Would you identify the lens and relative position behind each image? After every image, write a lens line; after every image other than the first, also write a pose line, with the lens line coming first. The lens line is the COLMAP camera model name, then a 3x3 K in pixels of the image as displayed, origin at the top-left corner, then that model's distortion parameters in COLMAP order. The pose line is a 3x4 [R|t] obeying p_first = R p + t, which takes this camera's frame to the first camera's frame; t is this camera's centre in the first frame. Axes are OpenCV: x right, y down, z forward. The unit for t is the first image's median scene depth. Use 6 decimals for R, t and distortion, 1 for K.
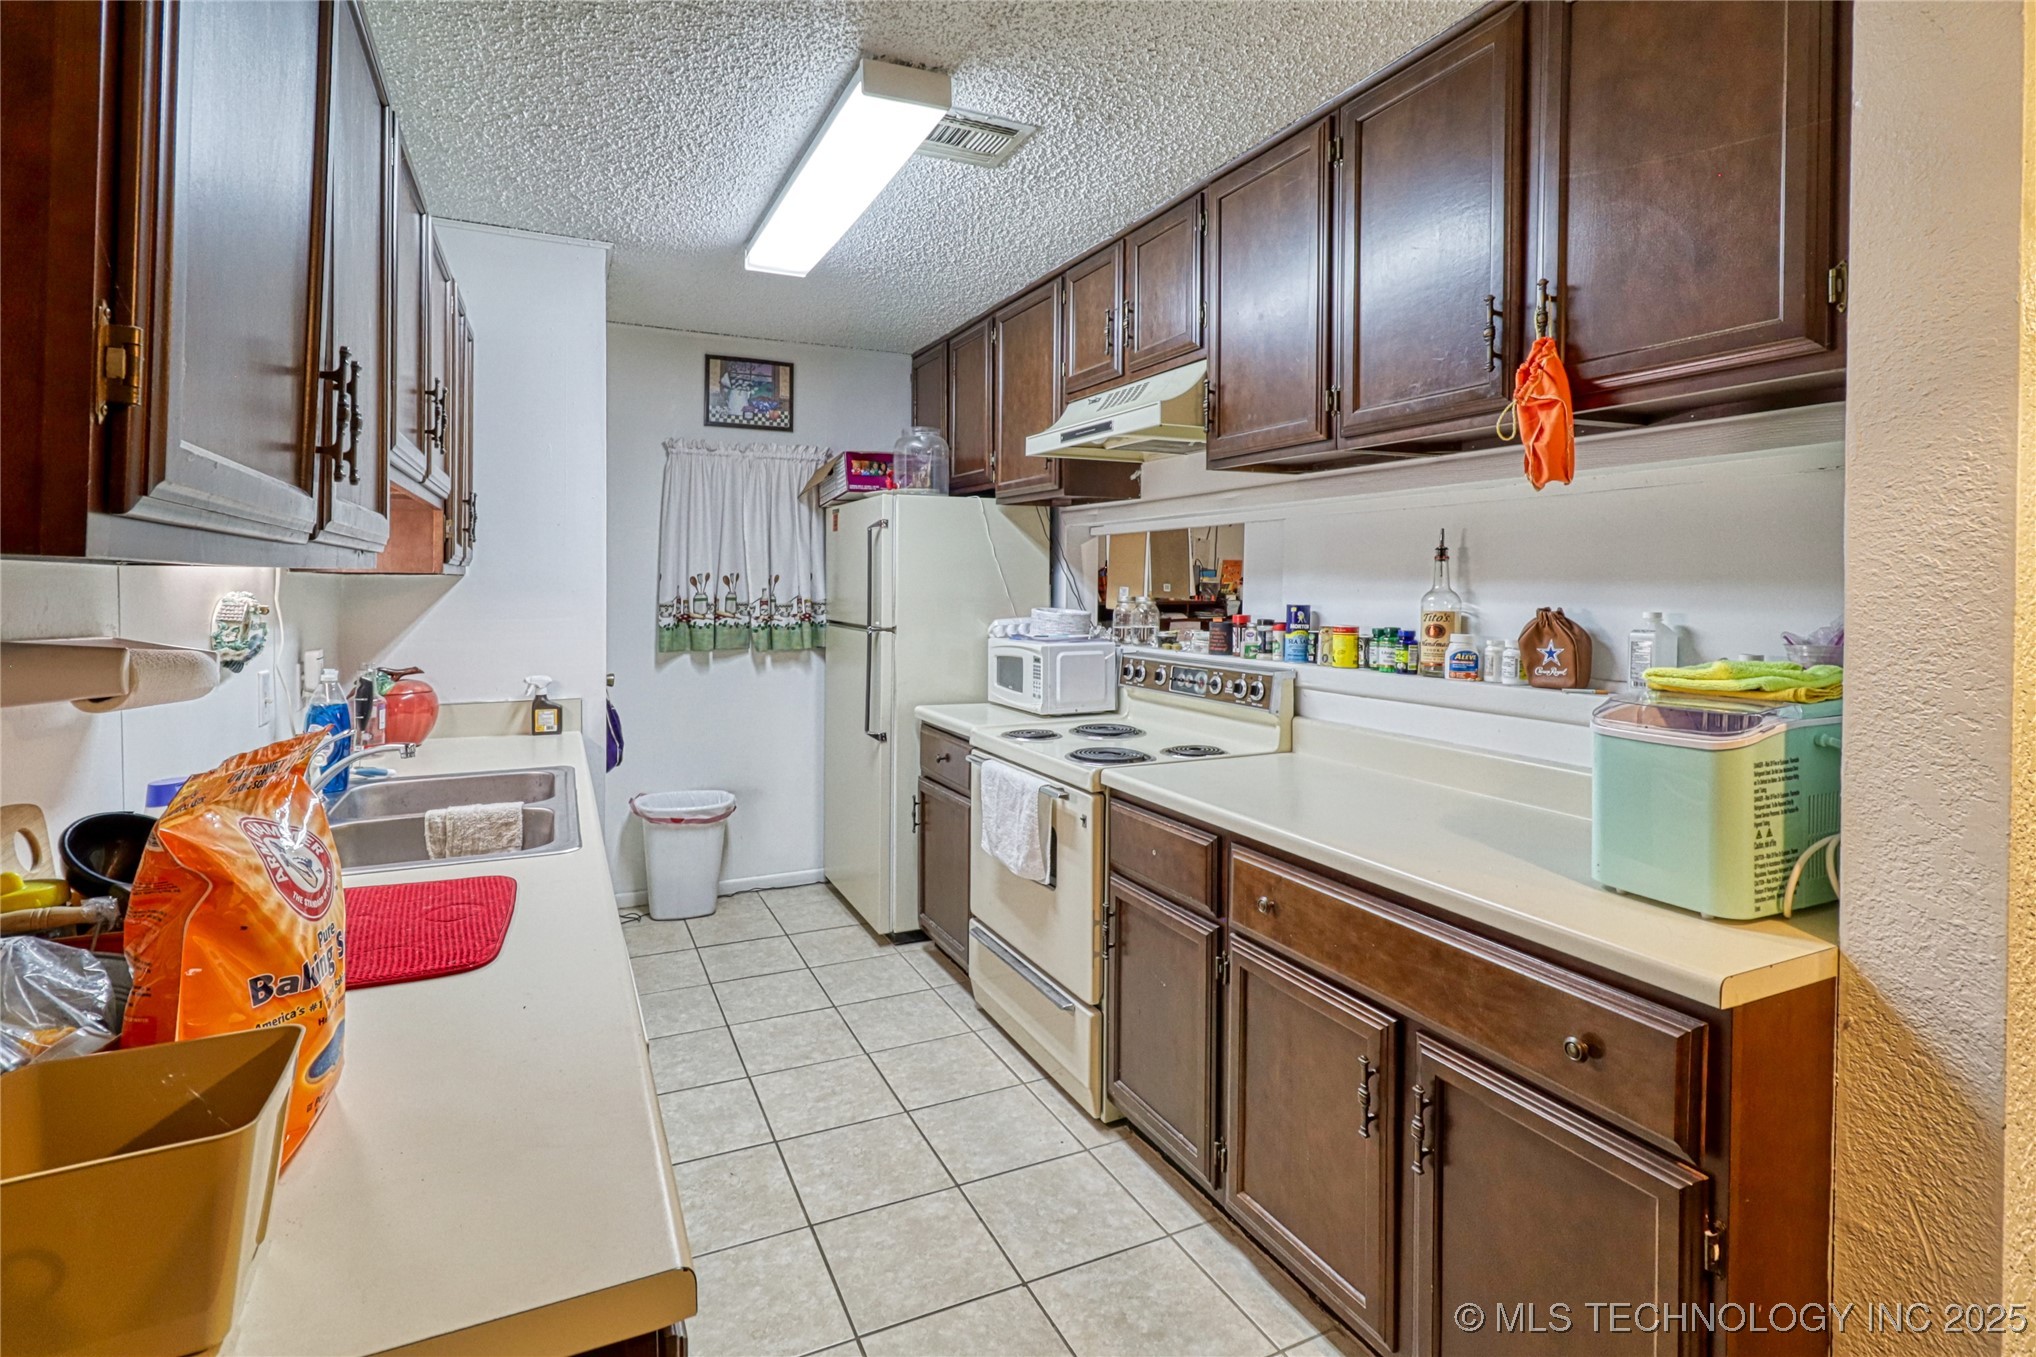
lens RADIAL K [[955.2, 0, 960.2], [0, 955.2, 599.1], [0, 0, 1]] dist [0.001136, 0.000168]
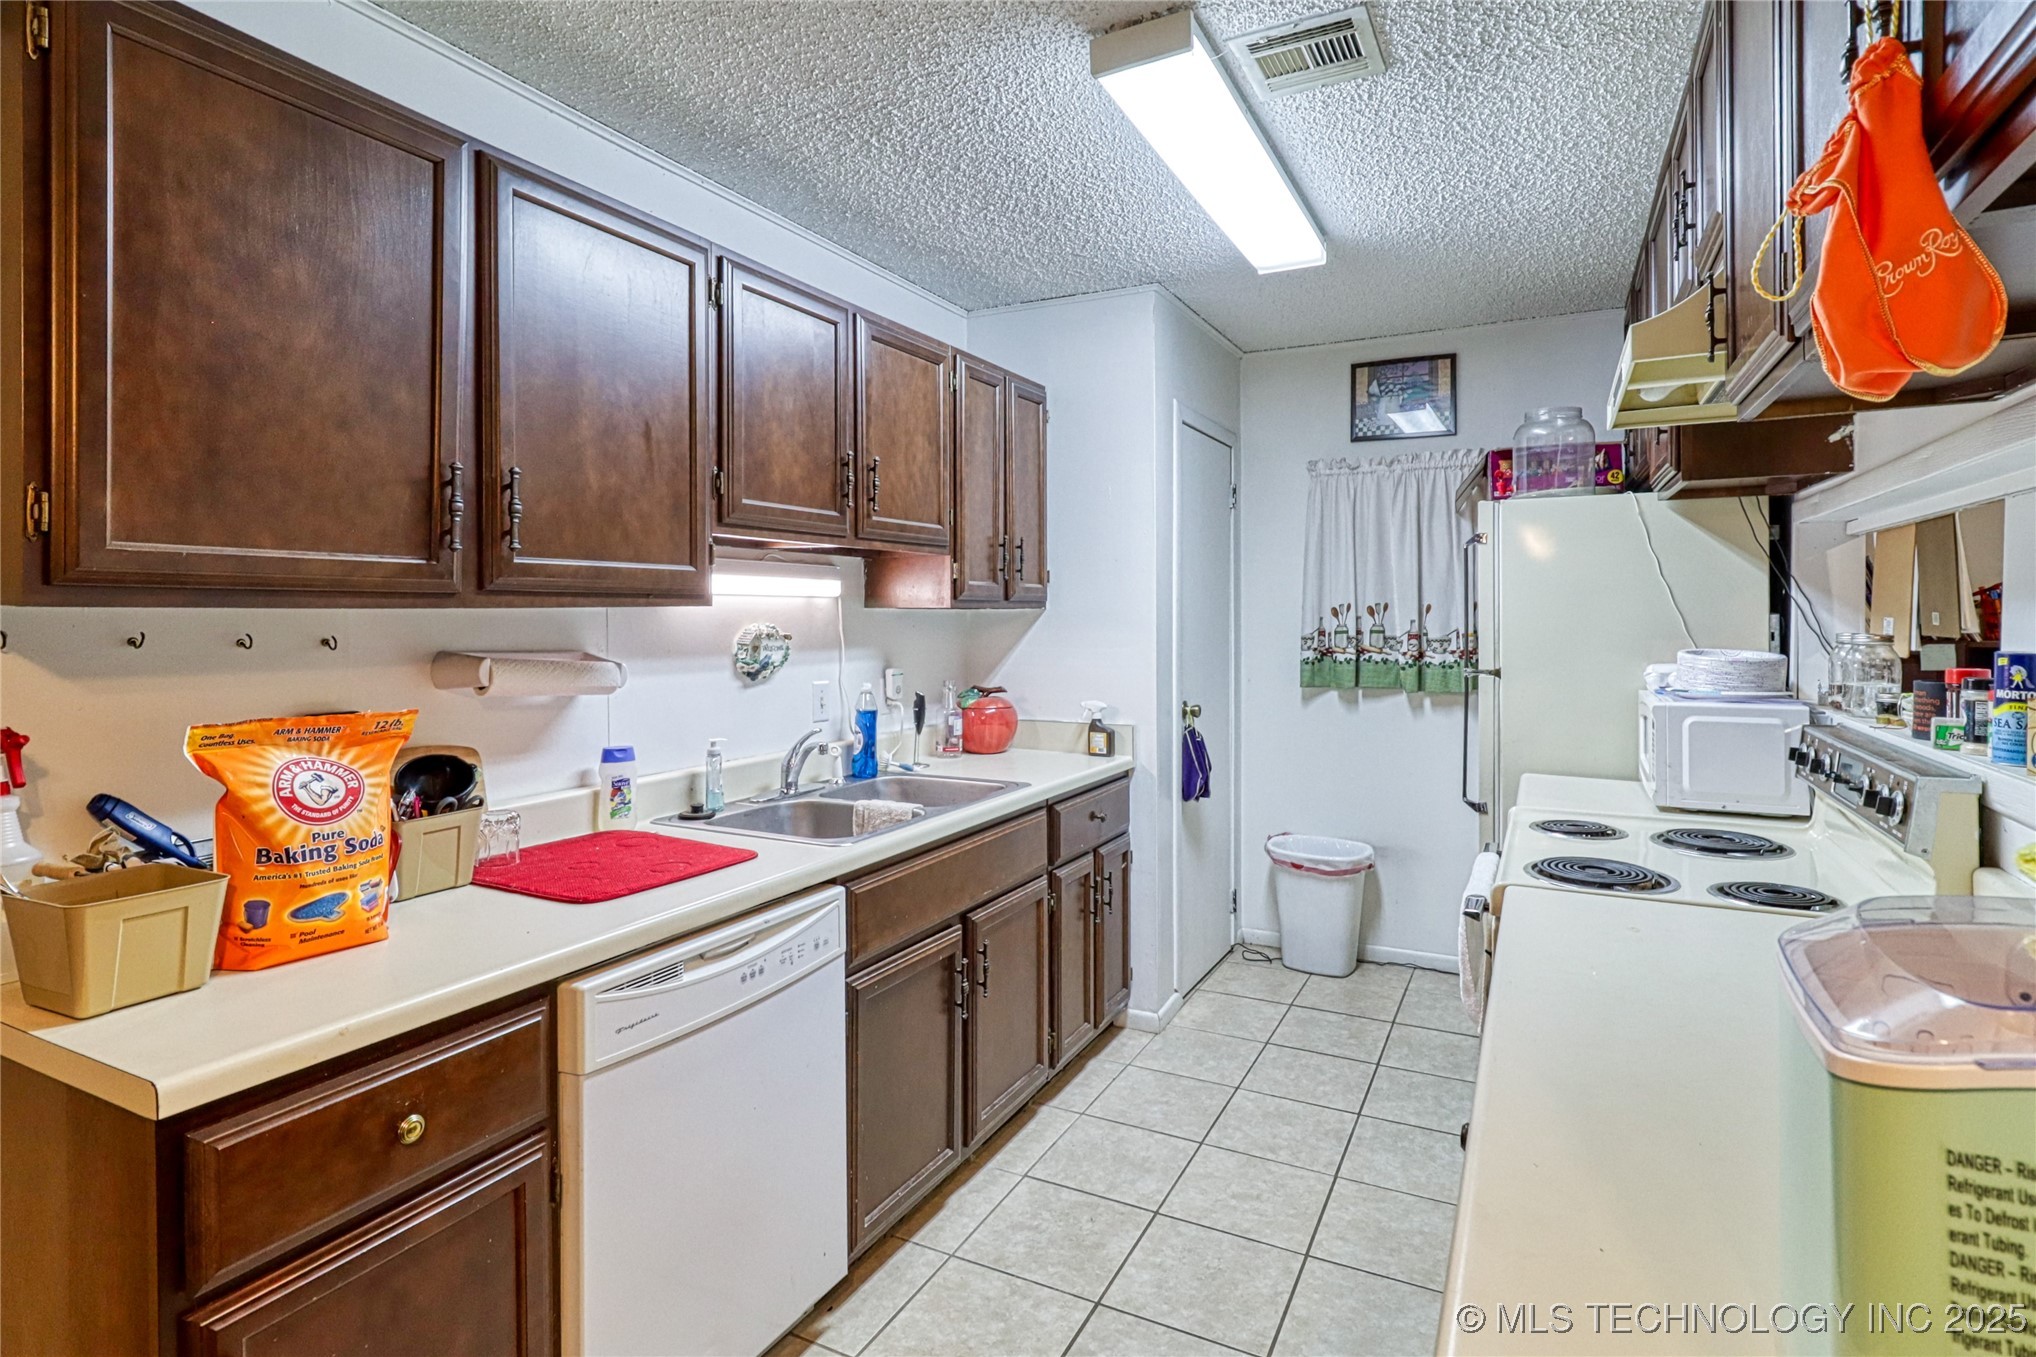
lens RADIAL K [[996.1, 0, 1051.6], [0, 996.1, 625.2], [0, 0, 1]] dist [0.000941, 0.000181]
pose [[0.644552, 0.003725, -0.764552, 0.319046], [-0.007624, 0.999970, -0.001555, -0.002911], [0.764523, 0.006831, 0.644561, 0.191256]]
